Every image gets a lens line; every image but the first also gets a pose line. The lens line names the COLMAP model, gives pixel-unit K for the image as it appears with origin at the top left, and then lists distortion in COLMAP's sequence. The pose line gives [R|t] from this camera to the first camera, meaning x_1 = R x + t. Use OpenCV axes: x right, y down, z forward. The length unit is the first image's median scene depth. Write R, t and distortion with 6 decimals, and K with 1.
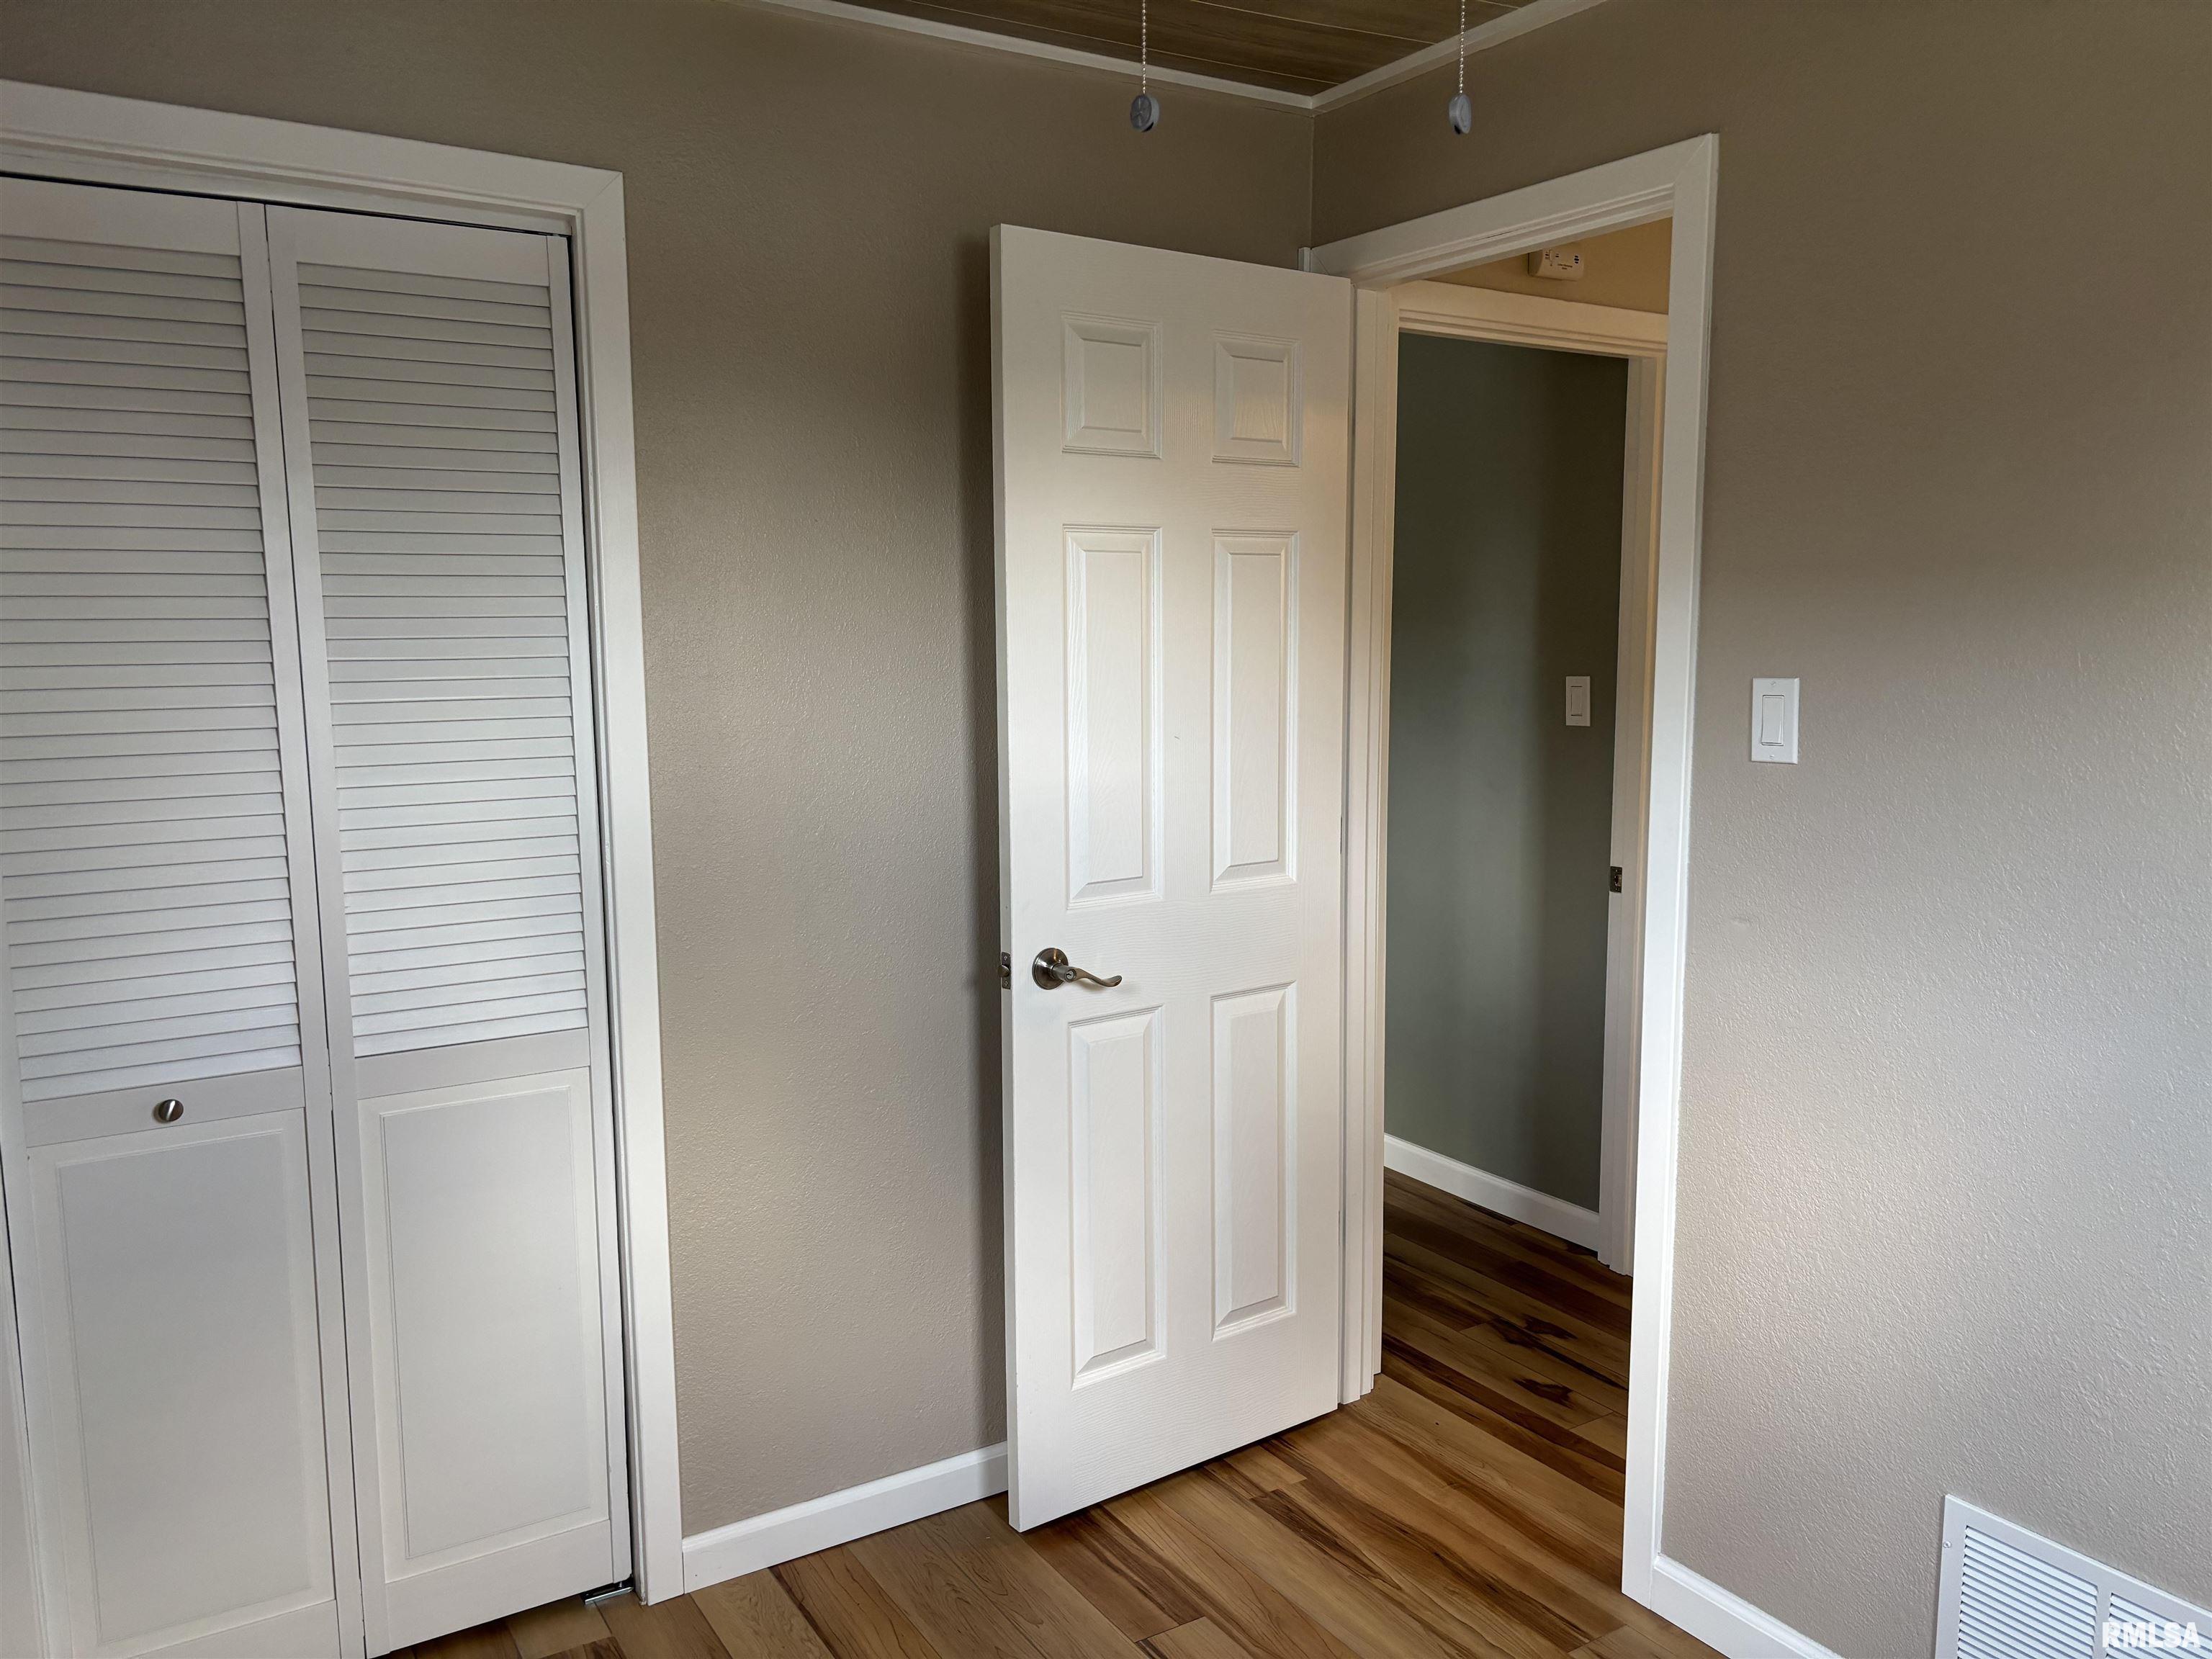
lens RADIAL K [[1664.1, 0, 1122.5], [0, 1664.1, 838.5], [0, 0, 1]] dist [0.044491, -0.053287]
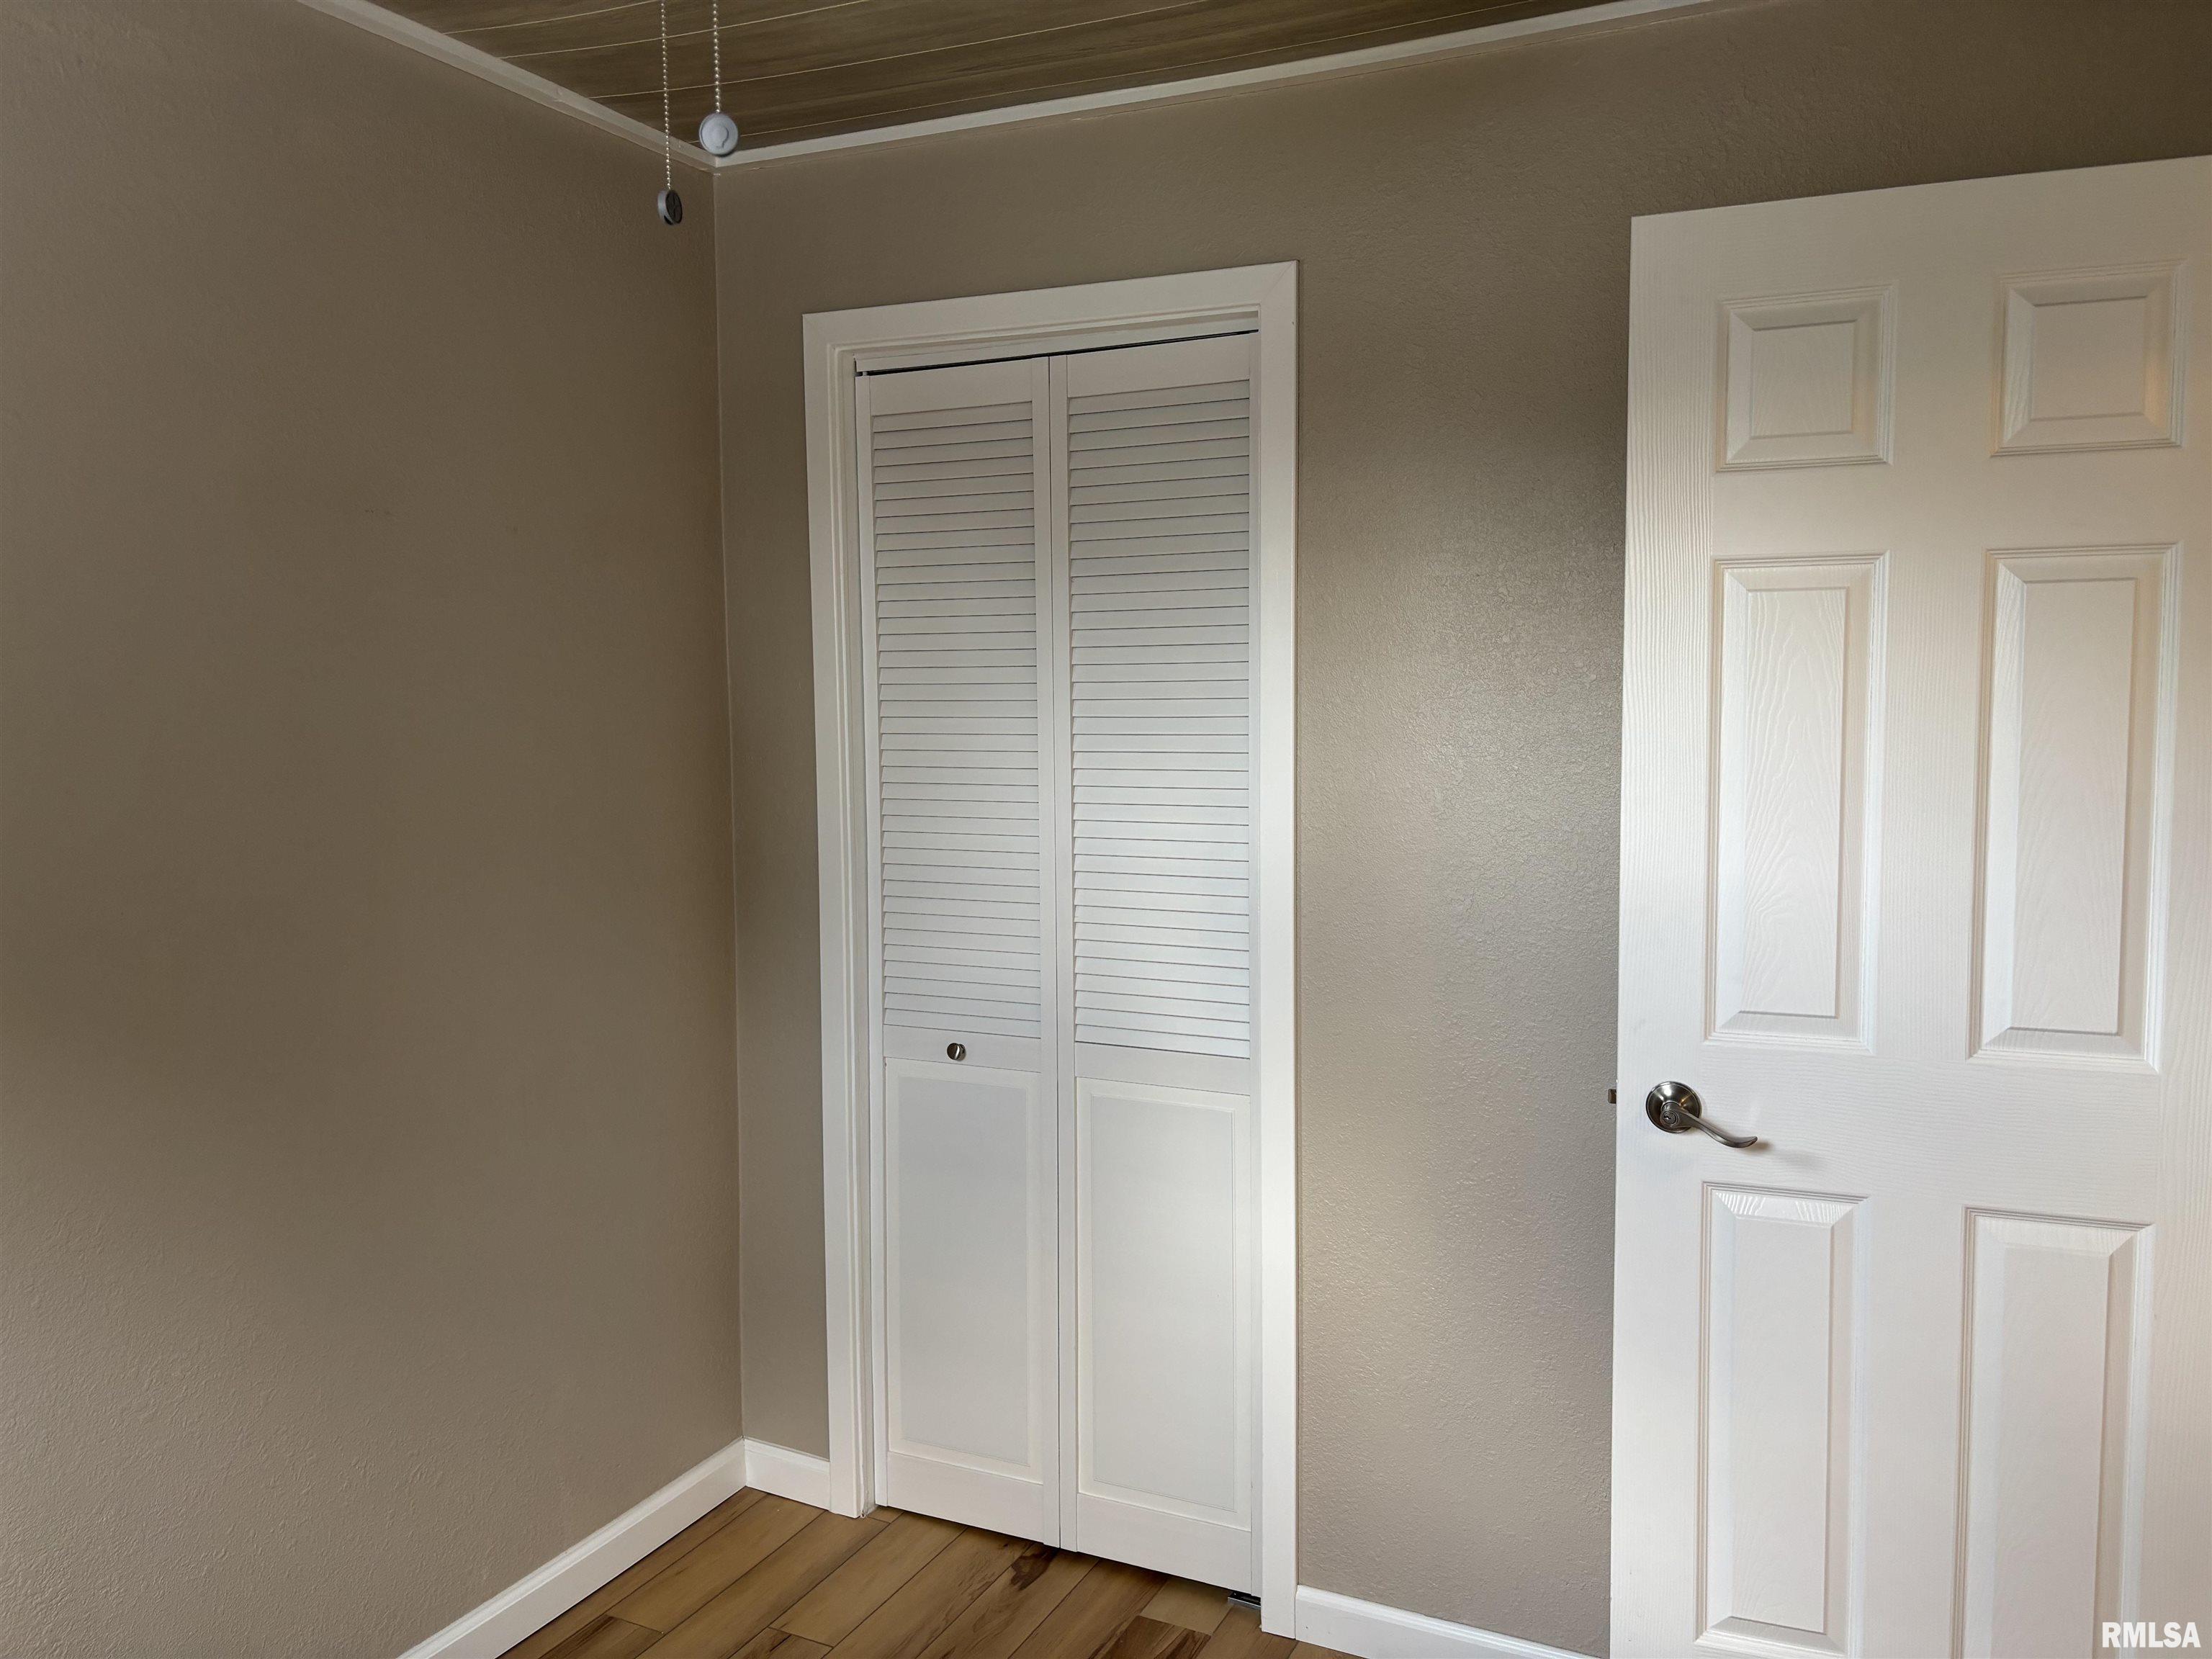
lens RADIAL K [[1664.1, 0, 1112.8], [0, 1664.1, 819.2], [0, 0, 1]] dist [0.044491, -0.053287]
pose [[0.521334, 0.068976, -0.850560, 0.505885], [-0.107693, 0.994077, 0.014607, -0.044048], [0.846530, 0.083984, 0.525675, 0.334485]]
